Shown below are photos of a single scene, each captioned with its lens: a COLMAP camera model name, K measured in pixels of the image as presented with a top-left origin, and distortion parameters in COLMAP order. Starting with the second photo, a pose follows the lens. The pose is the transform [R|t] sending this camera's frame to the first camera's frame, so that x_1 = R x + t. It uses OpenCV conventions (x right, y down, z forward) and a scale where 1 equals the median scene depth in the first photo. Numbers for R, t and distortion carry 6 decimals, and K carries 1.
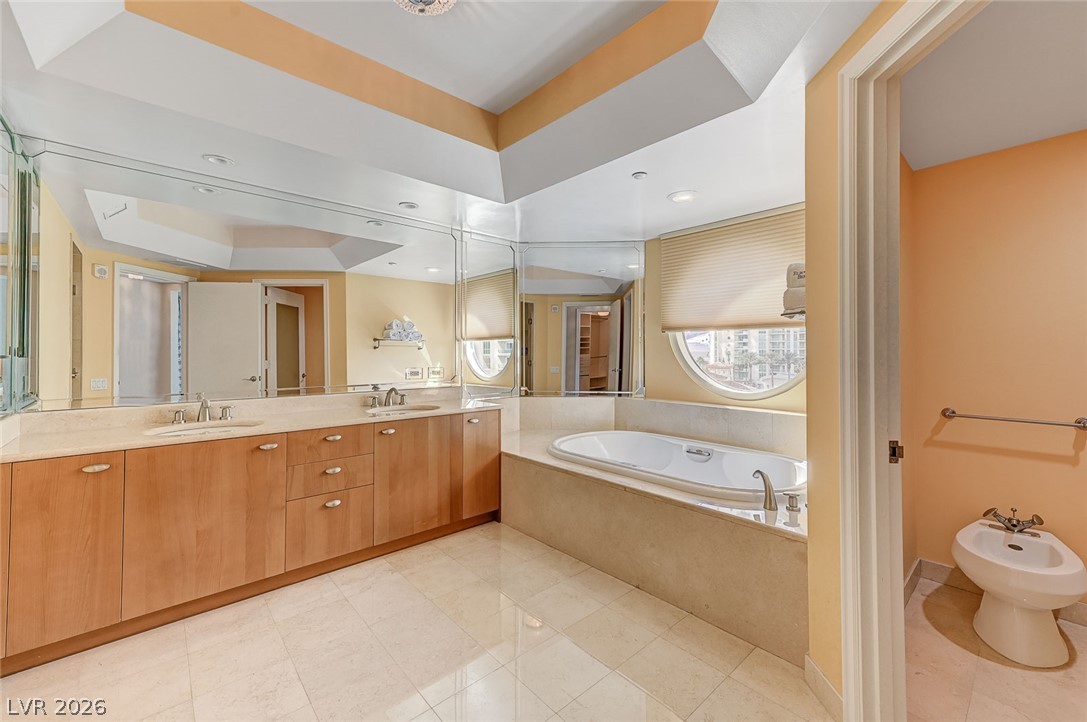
lens RADIAL K [[443.8, 0, 545.4], [0, 443.8, 339.7], [0, 0, 1]] dist [-0.000191, -0.000047]
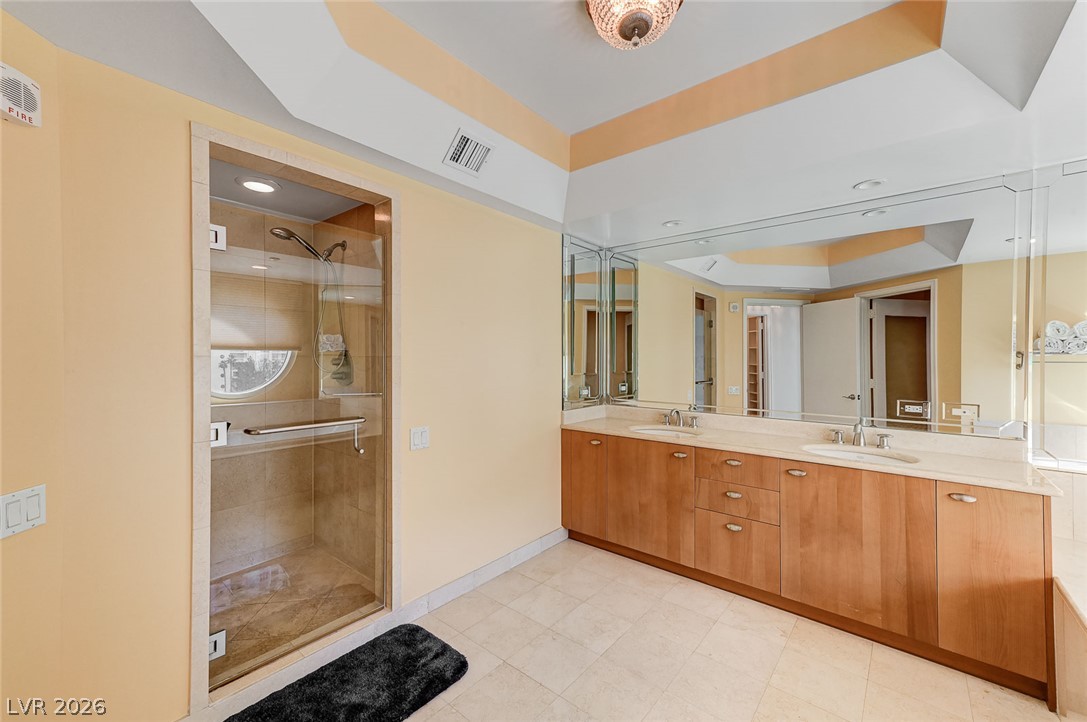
lens RADIAL K [[440.7, 0, 542.0], [0, 440.7, 355.3], [0, 0, 1]] dist [0.000339, -0.000005]
pose [[0.127923, -0.004307, -0.991775, 0.395260], [0.017199, 0.999850, -0.002124, -0.023702], [0.991635, -0.016786, 0.127978, 0.381094]]
